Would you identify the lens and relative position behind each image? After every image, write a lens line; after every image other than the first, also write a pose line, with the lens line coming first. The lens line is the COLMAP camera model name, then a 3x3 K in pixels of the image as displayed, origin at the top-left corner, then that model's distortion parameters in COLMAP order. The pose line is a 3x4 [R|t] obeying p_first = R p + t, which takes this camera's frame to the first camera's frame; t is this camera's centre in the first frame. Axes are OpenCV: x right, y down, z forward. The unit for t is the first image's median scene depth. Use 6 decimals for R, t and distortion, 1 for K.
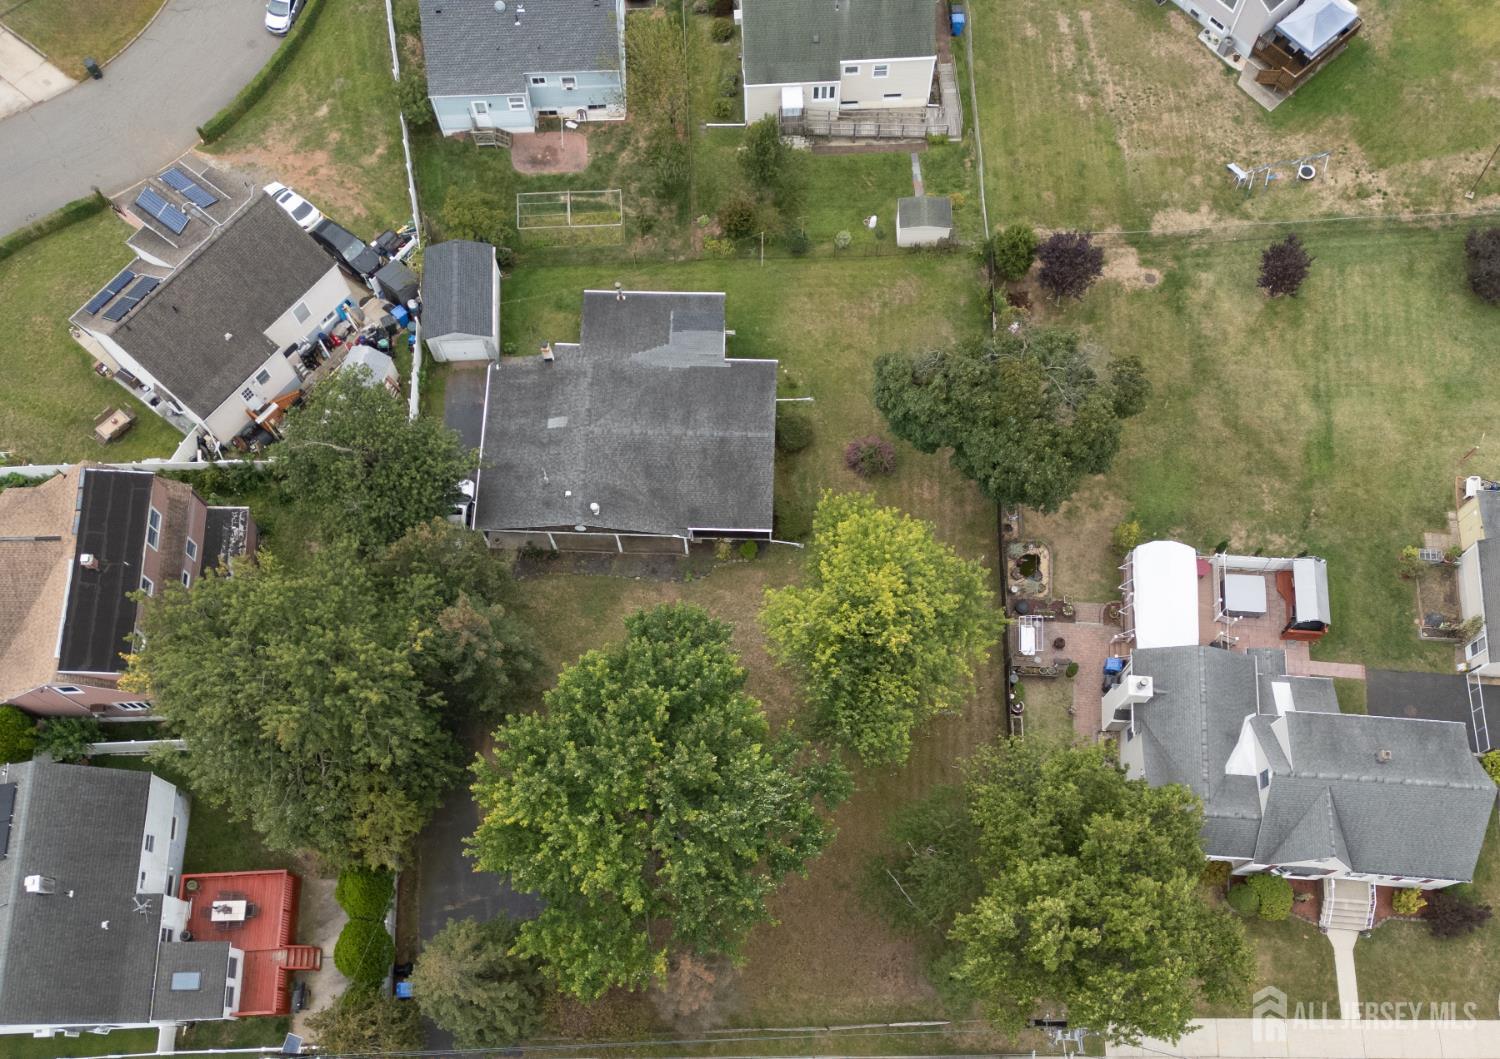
lens RADIAL K [[1284.6, 0, 761.1], [0, 1284.6, 688.1], [0, 0, 1]] dist [0.076132, -0.065863]
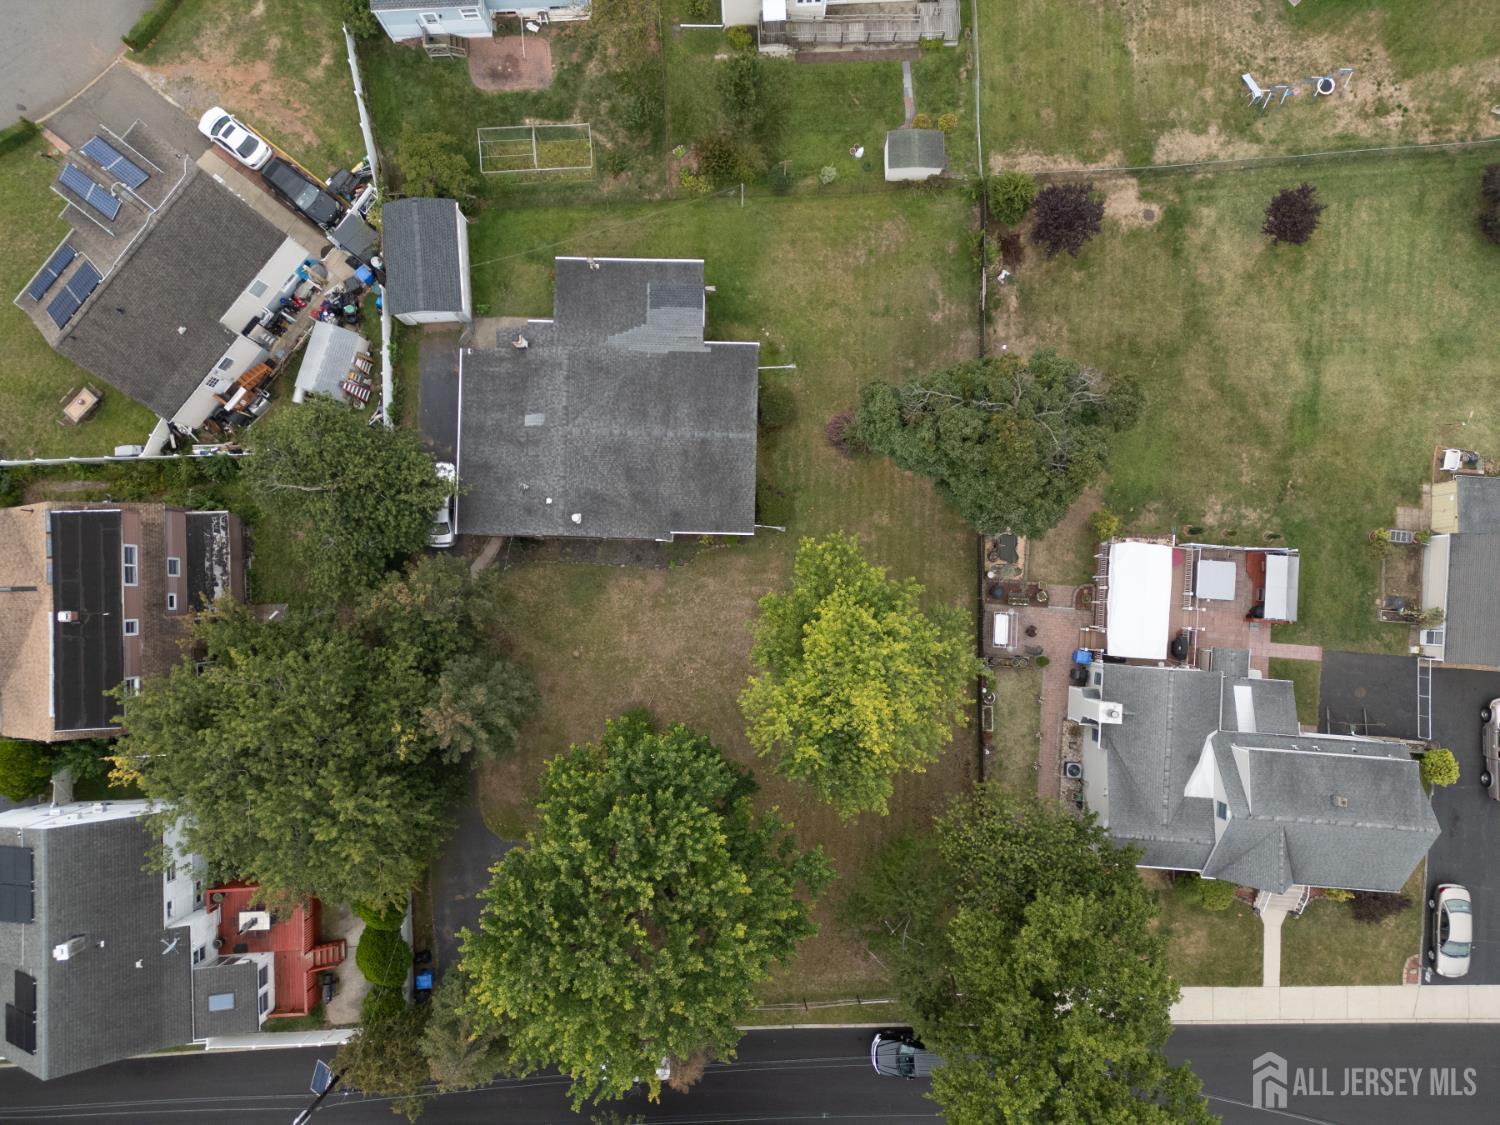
lens RADIAL K [[1057.3, 0, 754.0], [0, 1057.3, 562.9], [0, 0, 1]] dist [0.082181, -0.080585]
pose [[0.999958, -0.006695, 0.006299, 0.002756], [0.004681, 0.960596, 0.277909, -0.303293], [-0.007911, -0.277867, 0.960587, 0.181866]]
